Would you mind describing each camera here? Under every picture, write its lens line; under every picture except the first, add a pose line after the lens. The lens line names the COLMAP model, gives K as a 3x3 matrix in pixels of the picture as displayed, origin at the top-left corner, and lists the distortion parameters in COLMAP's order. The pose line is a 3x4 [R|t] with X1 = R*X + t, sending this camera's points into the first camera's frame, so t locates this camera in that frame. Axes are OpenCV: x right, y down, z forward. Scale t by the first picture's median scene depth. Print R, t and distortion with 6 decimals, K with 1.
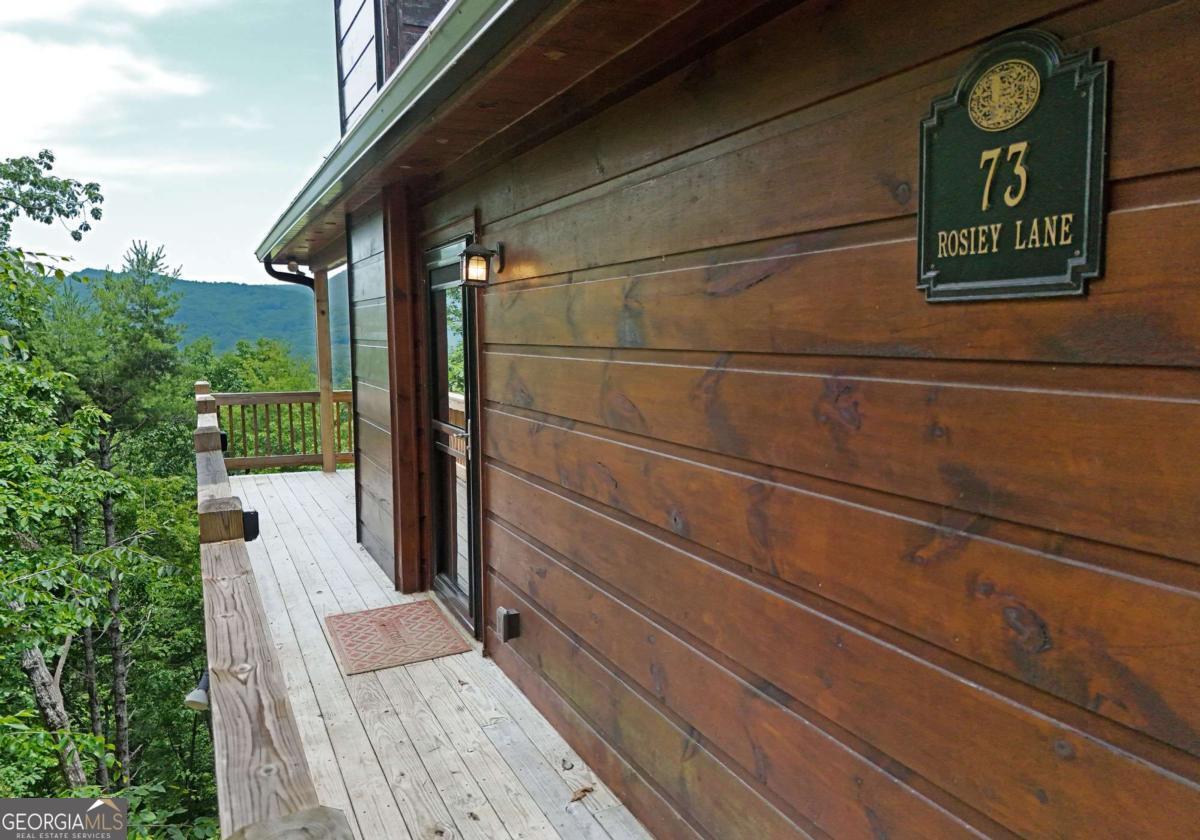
lens RADIAL K [[893.7, 0, 600.0], [0, 893.7, 420.0], [0, 0, 1]] dist [0.056124, -0.004225]
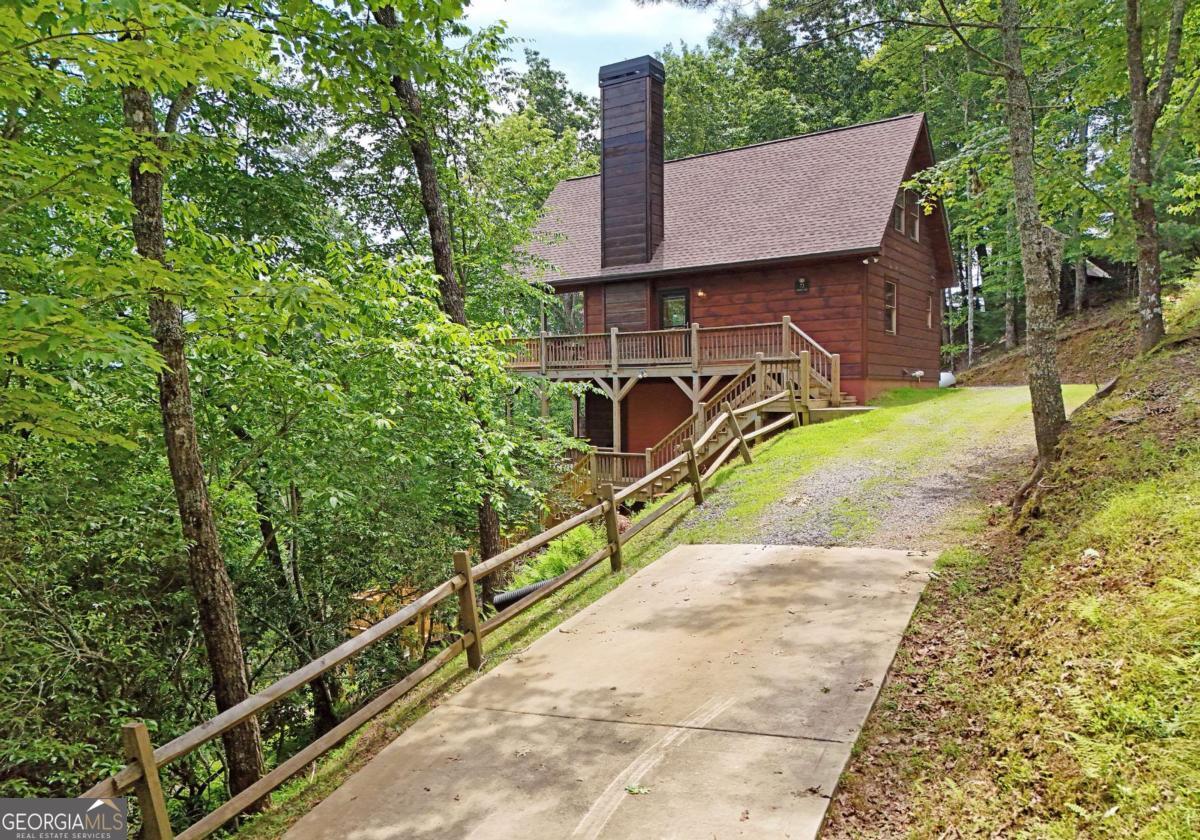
lens RADIAL K [[869.8, 0, 605.5], [0, 869.8, 419.3], [0, 0, 1]] dist [0.117378, -0.161856]
pose [[0.850172, -0.012083, 0.526366, -3.485667], [0.053328, 0.996572, -0.063257, 0.935053], [-0.523798, 0.081849, 0.847901, -3.282706]]
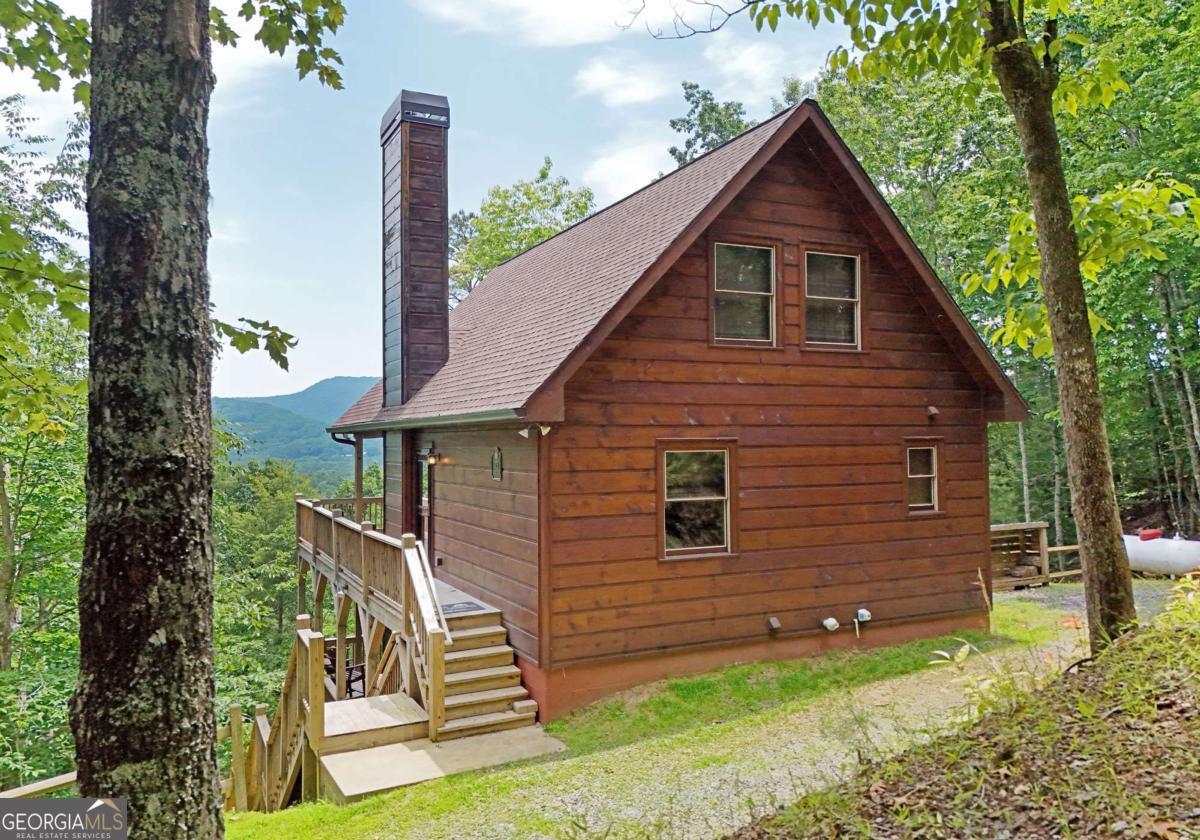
lens RADIAL K [[890.0, 0, 596.6], [0, 890.0, 409.7], [0, 0, 1]] dist [0.089821, -0.076957]
pose [[0.999547, 0.001885, 0.030041, 0.381422], [0.002209, 0.990752, -0.135668, 0.108958], [-0.030019, 0.135673, 0.990299, -2.390129]]
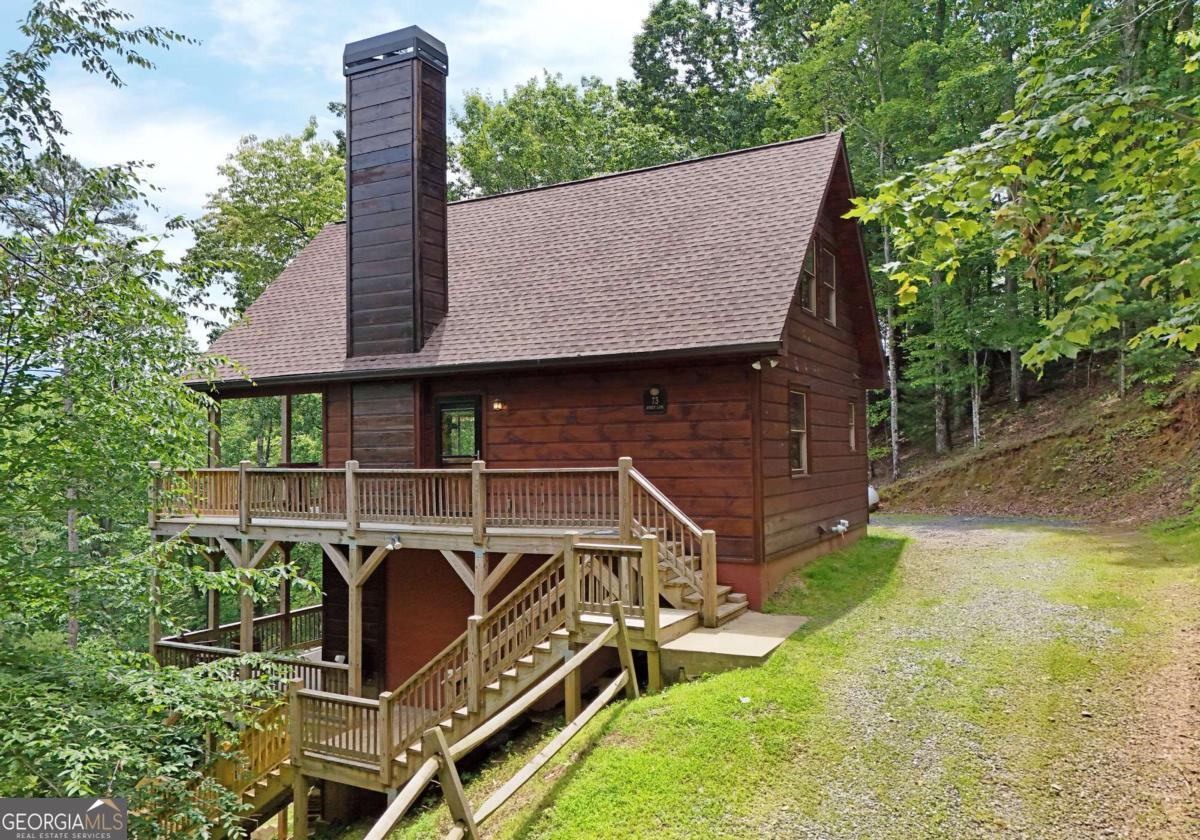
lens RADIAL K [[869.8, 0, 605.5], [0, 869.8, 419.3], [0, 0, 1]] dist [0.117378, -0.161856]
pose [[0.791233, 0.023730, 0.611054, -1.802055], [0.064220, 0.990497, -0.121623, 0.321293], [-0.608133, 0.135474, 0.782190, -1.870332]]
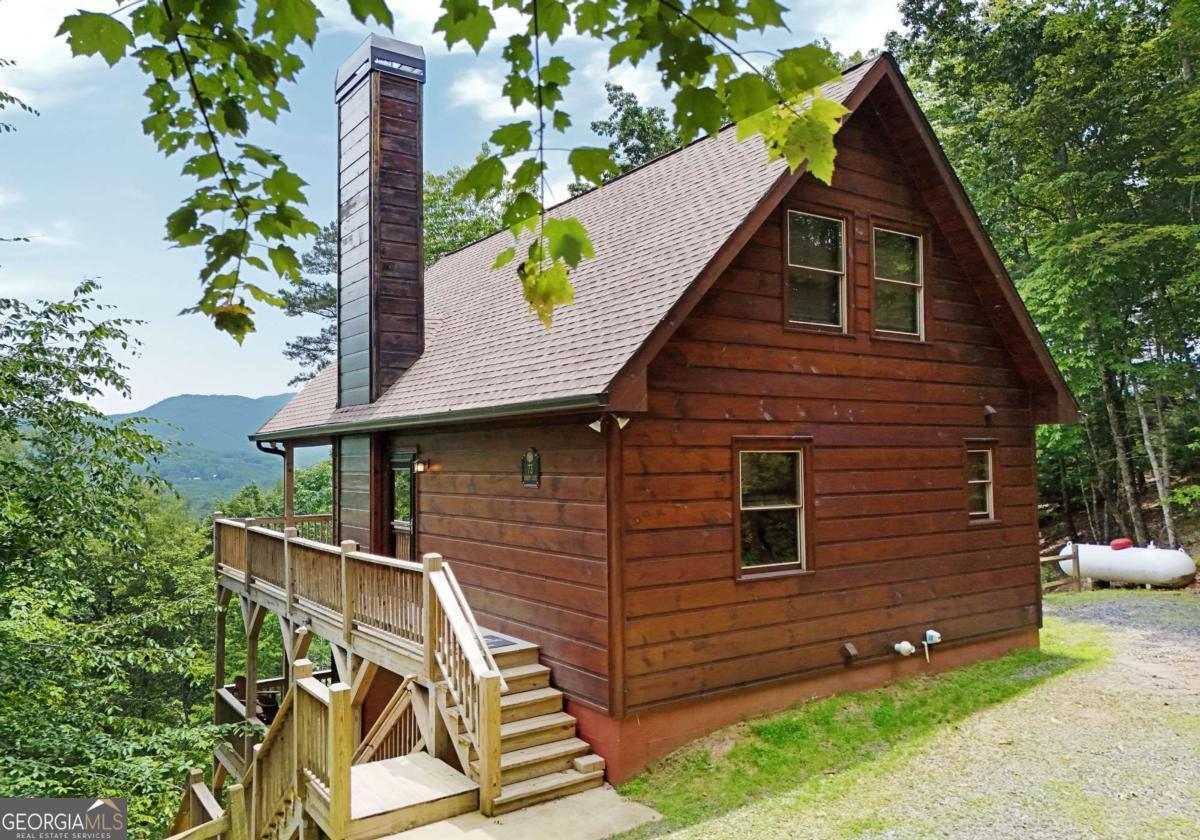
lens RADIAL K [[893.7, 0, 600.0], [0, 893.7, 420.0], [0, 0, 1]] dist [0.056124, -0.004225]
pose [[0.983725, 0.007177, 0.179539, -0.076976], [0.019436, 0.989089, -0.146032, 0.117116], [-0.178628, 0.147145, 0.972852, -1.907445]]
